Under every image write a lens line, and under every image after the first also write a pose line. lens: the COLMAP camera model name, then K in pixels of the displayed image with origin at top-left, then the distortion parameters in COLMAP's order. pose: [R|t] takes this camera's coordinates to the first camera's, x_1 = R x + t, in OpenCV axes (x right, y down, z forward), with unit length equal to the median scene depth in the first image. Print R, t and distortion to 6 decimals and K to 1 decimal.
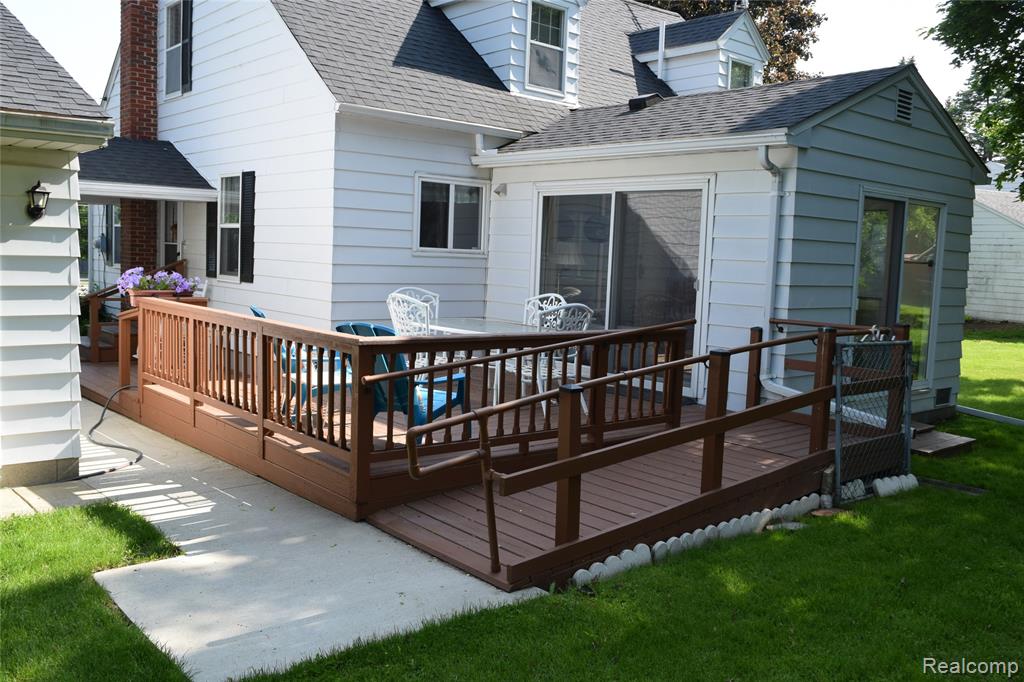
lens RADIAL K [[882.2, 0, 515.4], [0, 882.2, 333.8], [0, 0, 1]] dist [-0.041871, 0.006636]
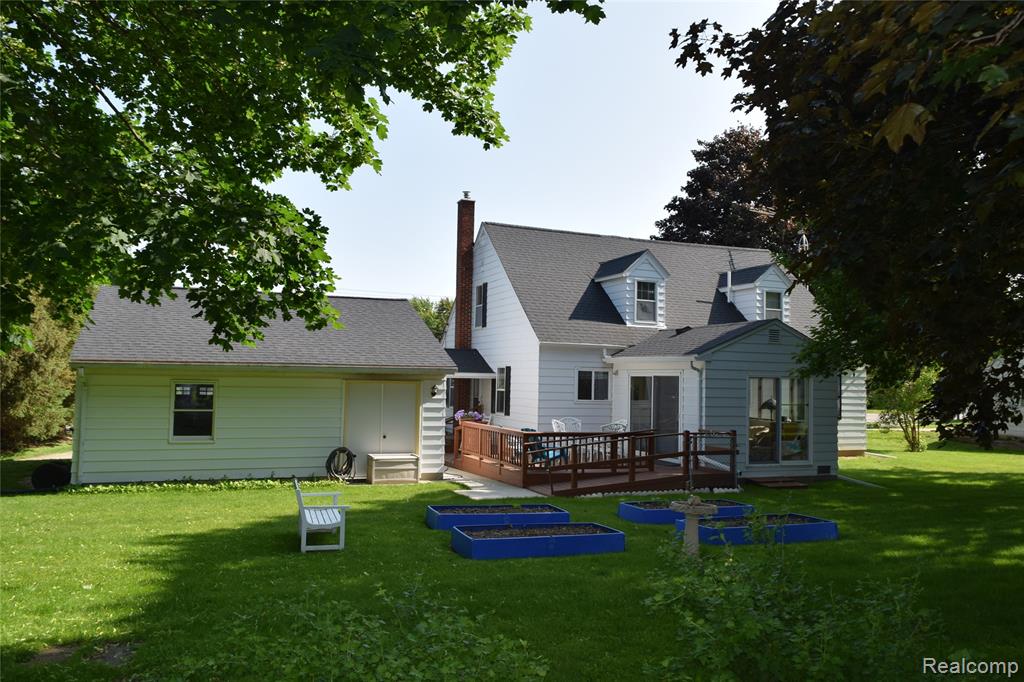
lens RADIAL K [[809.0, 0, 508.7], [0, 809.0, 340.8], [0, 0, 1]] dist [-0.001644, -0.000487]
pose [[0.941531, -0.035221, -0.335079, 0.415982], [-0.015097, 0.989112, -0.146389, 0.057947], [0.336587, 0.142889, 0.930748, -0.993288]]
